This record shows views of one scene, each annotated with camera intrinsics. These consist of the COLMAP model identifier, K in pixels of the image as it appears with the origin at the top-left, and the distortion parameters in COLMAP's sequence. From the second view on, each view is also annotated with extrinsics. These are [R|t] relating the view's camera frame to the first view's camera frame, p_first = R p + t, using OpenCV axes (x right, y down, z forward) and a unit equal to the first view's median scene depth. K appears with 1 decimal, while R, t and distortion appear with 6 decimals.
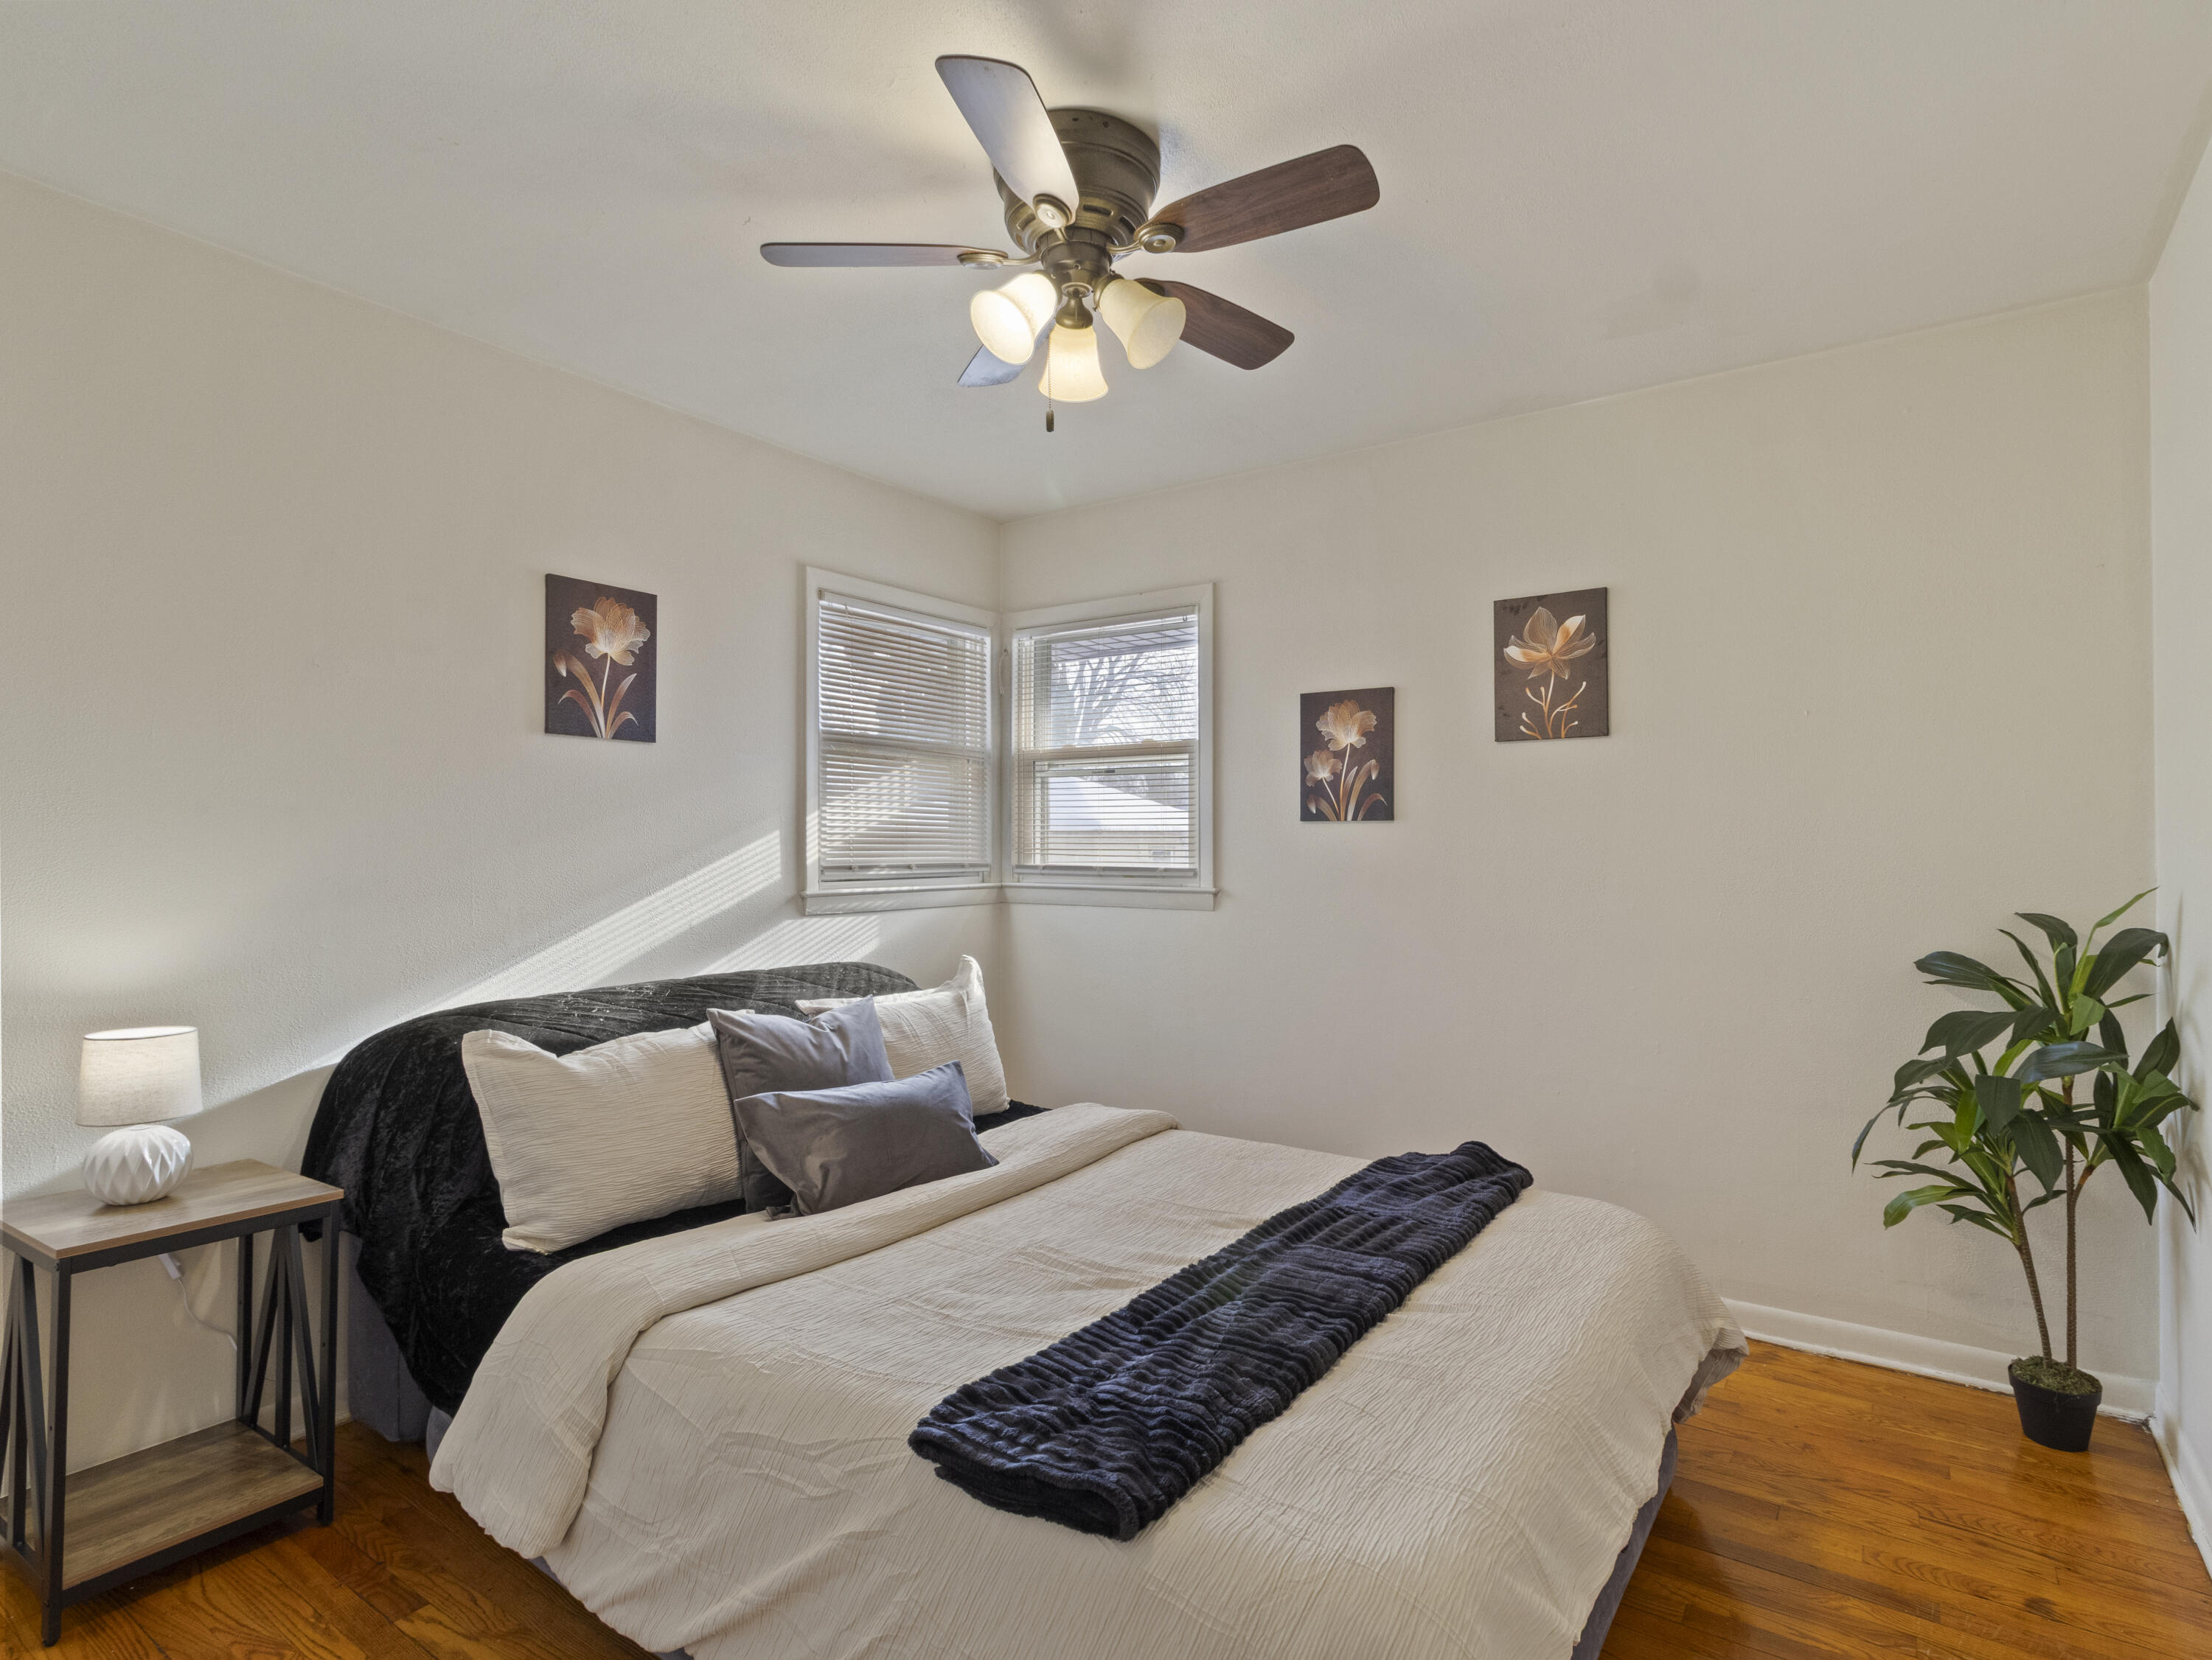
lens RADIAL K [[1175.3, 0, 1125.4], [0, 1175.3, 839.4], [0, 0, 1]] dist [0.006021, 0.001832]
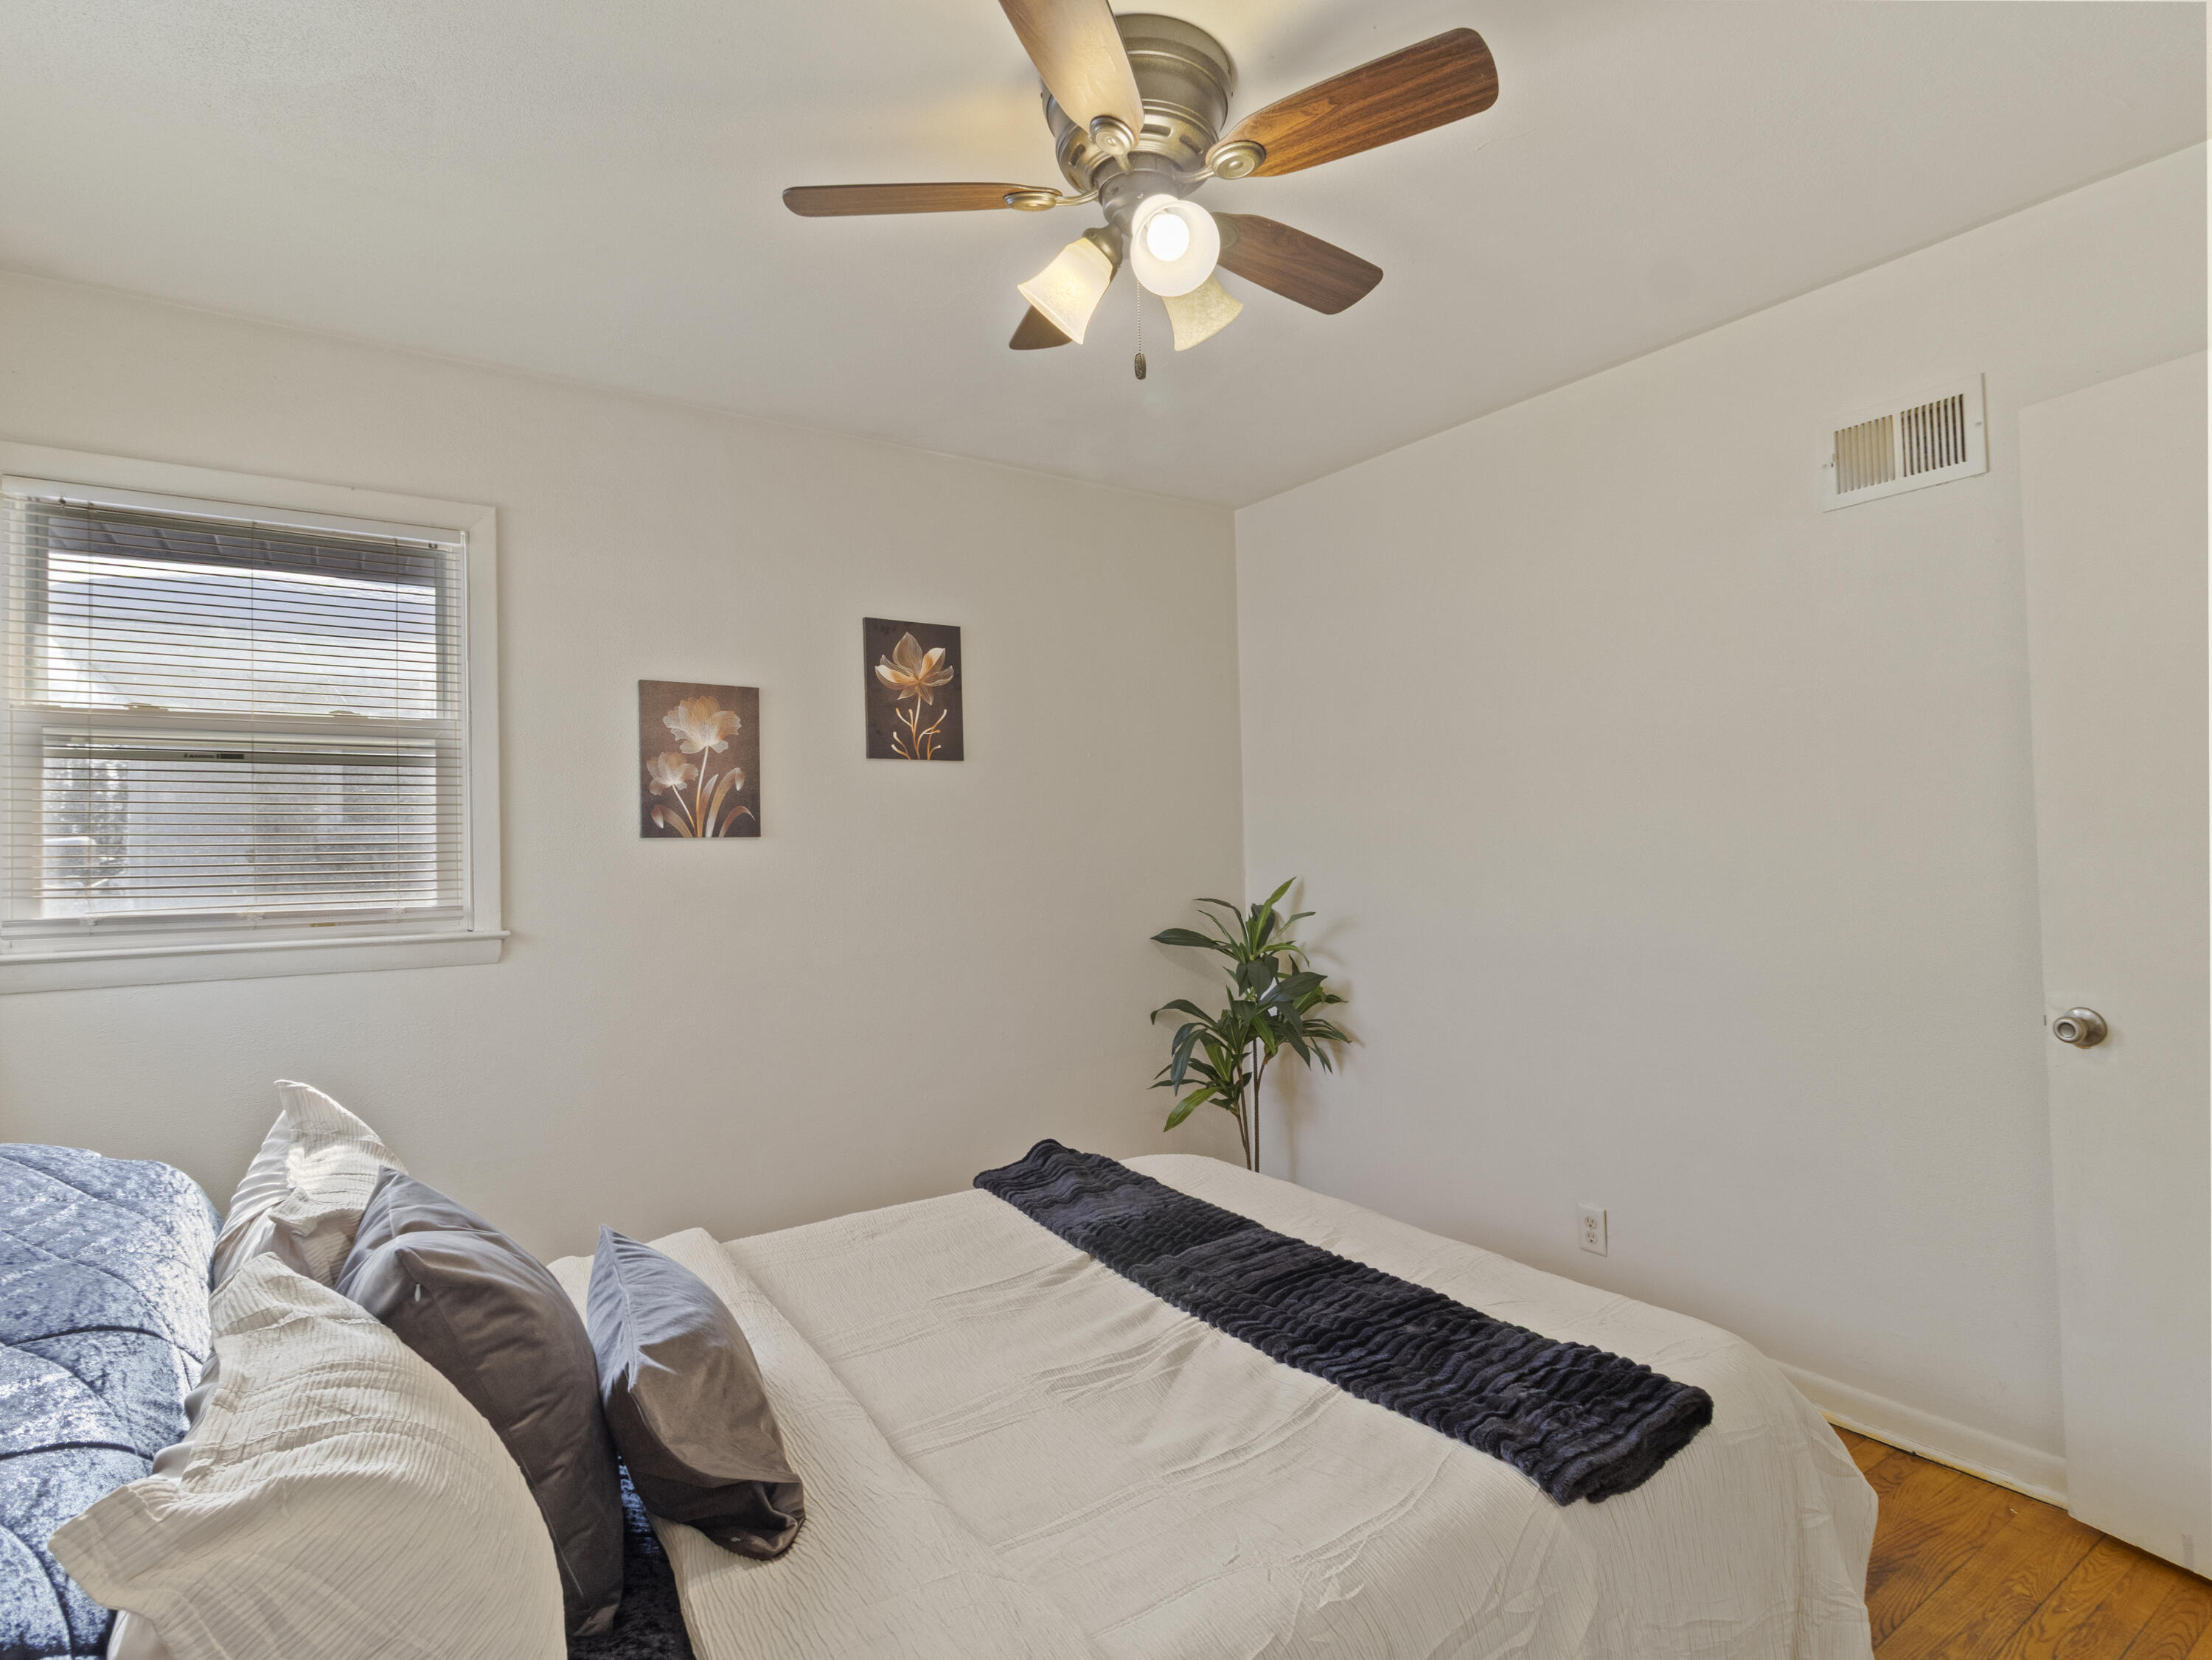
lens RADIAL K [[1175.3, 0, 1121.8], [0, 1175.3, 816.5], [0, 0, 1]] dist [0.006021, 0.001832]
pose [[0.338582, 0.017799, 0.940769, -0.551270], [0.015611, 0.999577, -0.024530, -0.005718], [-0.940808, 0.022992, 0.338161, 0.461988]]
